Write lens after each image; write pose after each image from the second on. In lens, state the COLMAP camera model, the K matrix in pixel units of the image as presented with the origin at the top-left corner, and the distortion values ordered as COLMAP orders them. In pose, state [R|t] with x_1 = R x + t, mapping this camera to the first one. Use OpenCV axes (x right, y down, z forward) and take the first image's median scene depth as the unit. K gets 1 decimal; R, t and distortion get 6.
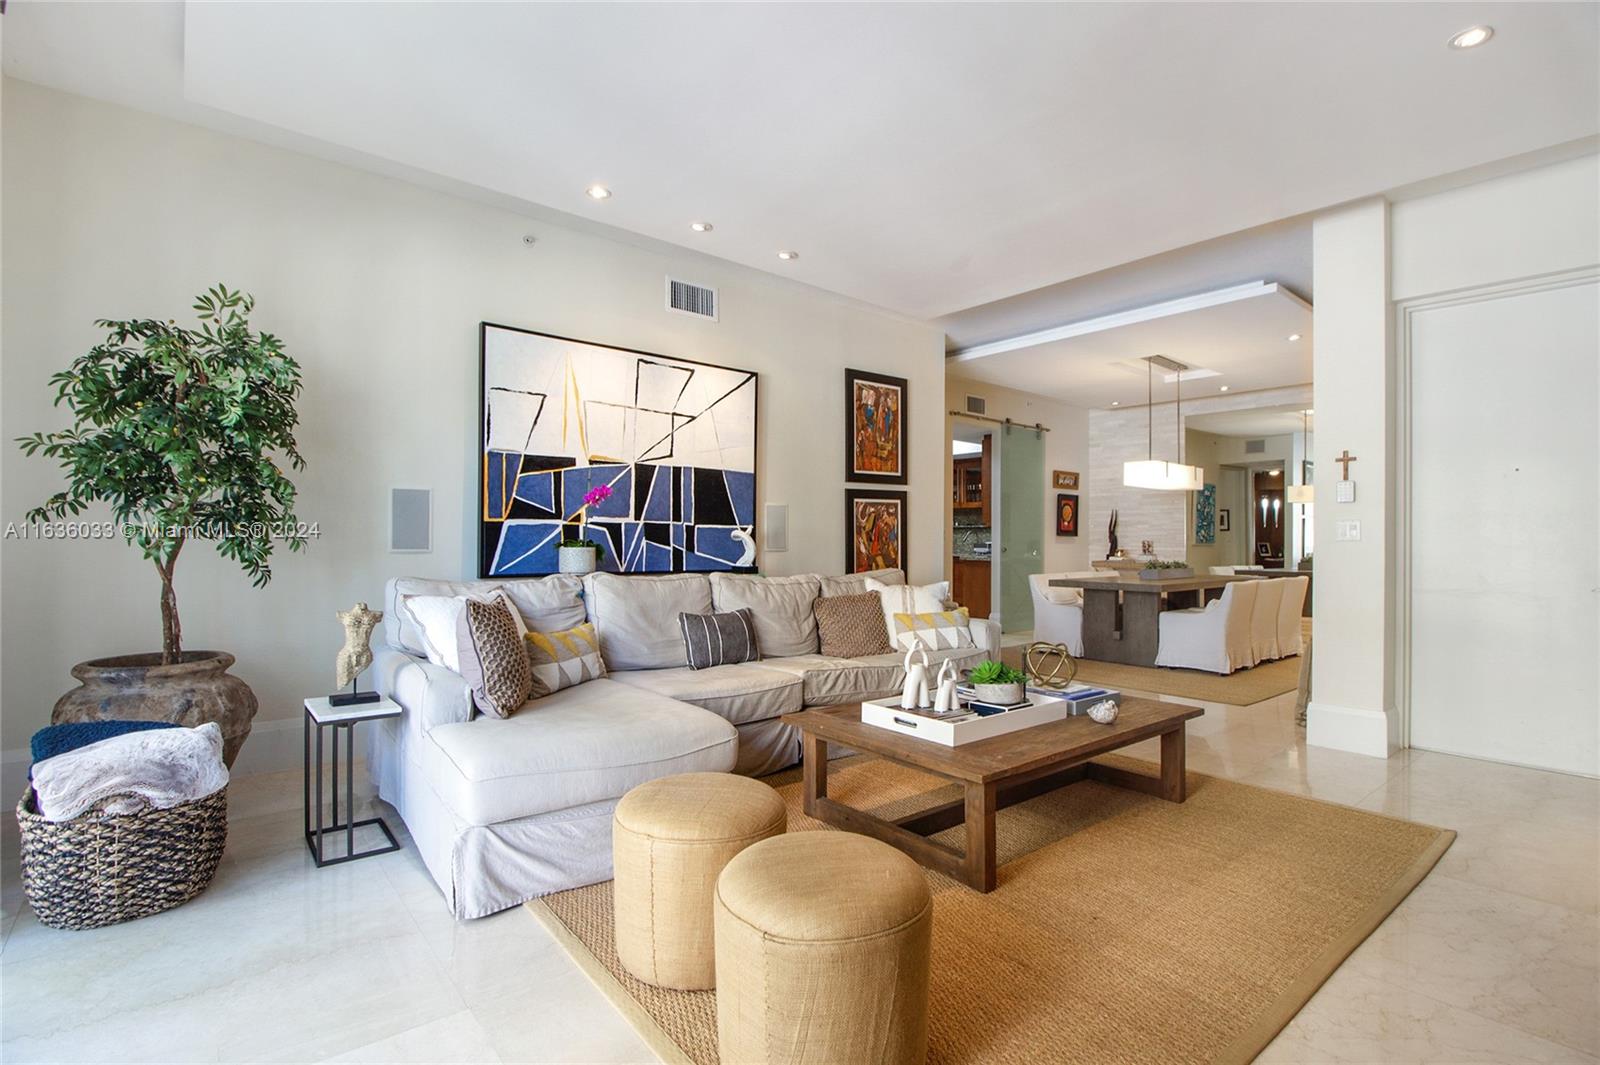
lens RADIAL K [[759.2, 0, 795.1], [0, 759.2, 539.7], [0, 0, 1]] dist [0.007193, -0.000548]
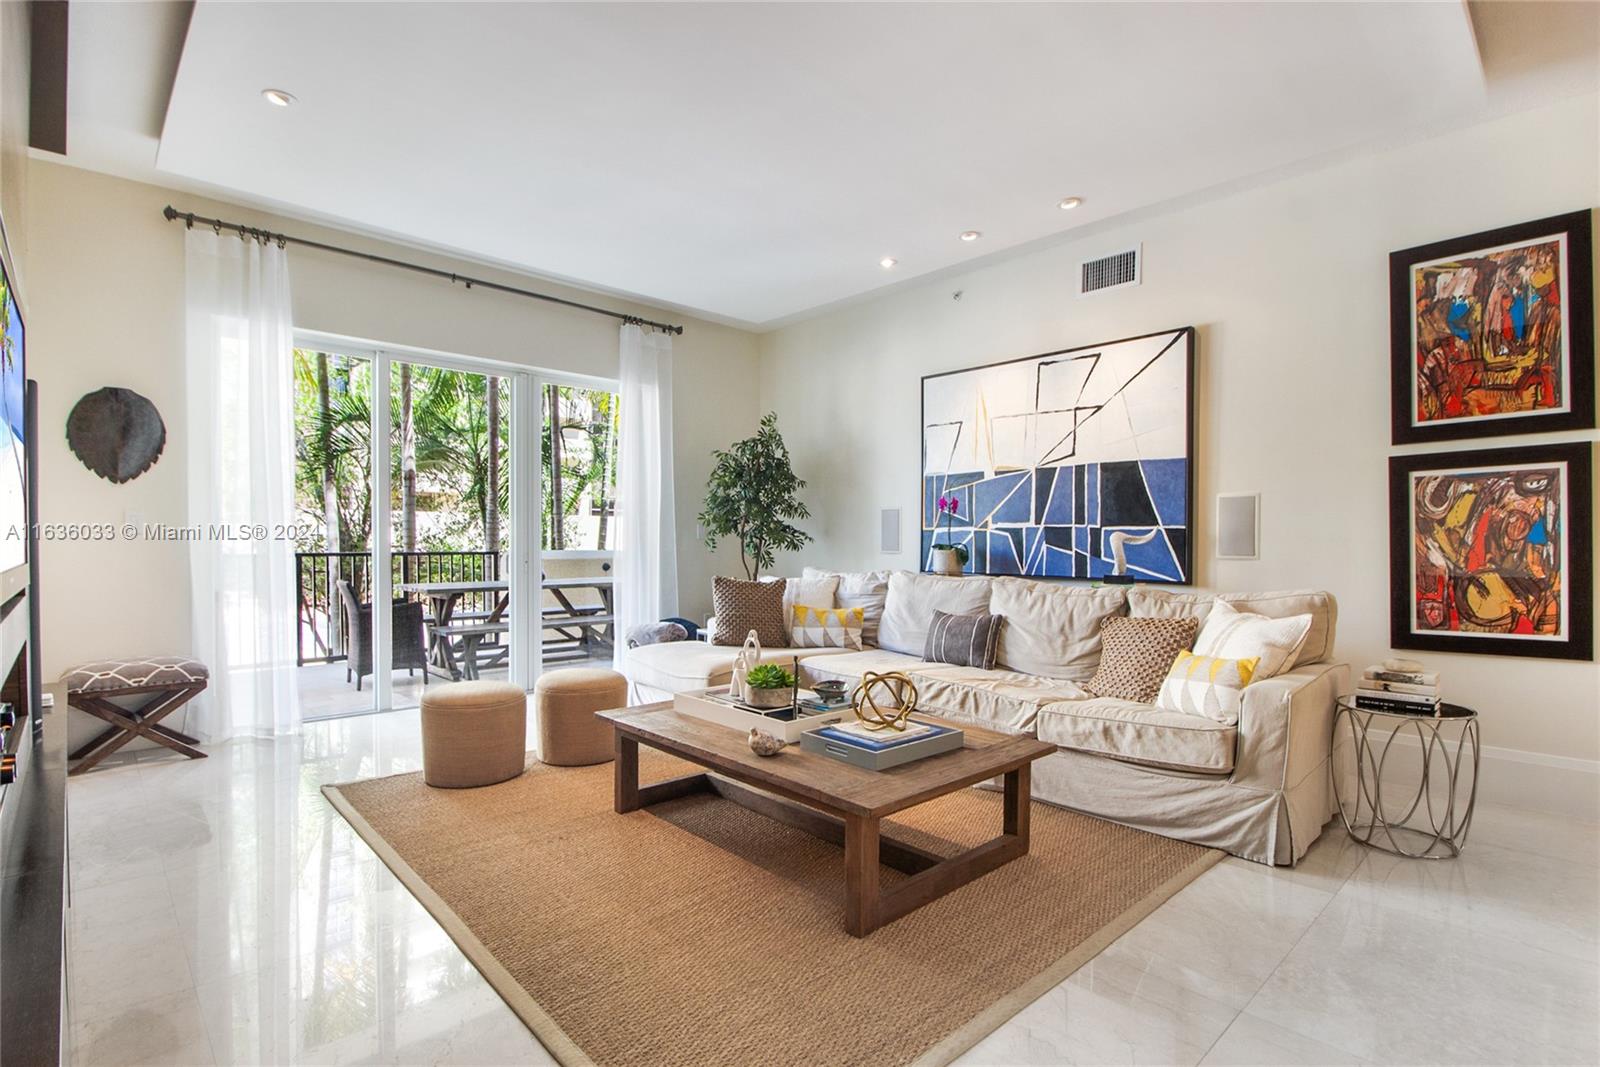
lens RADIAL K [[759.2, 0, 788.2], [0, 759.2, 561.9], [0, 0, 1]] dist [0.007193, -0.000548]
pose [[0.070841, 0.017024, -0.997342, 0.752367], [-0.005071, 0.999848, 0.016707, 0.008517], [0.997475, 0.003874, 0.070916, 0.582867]]
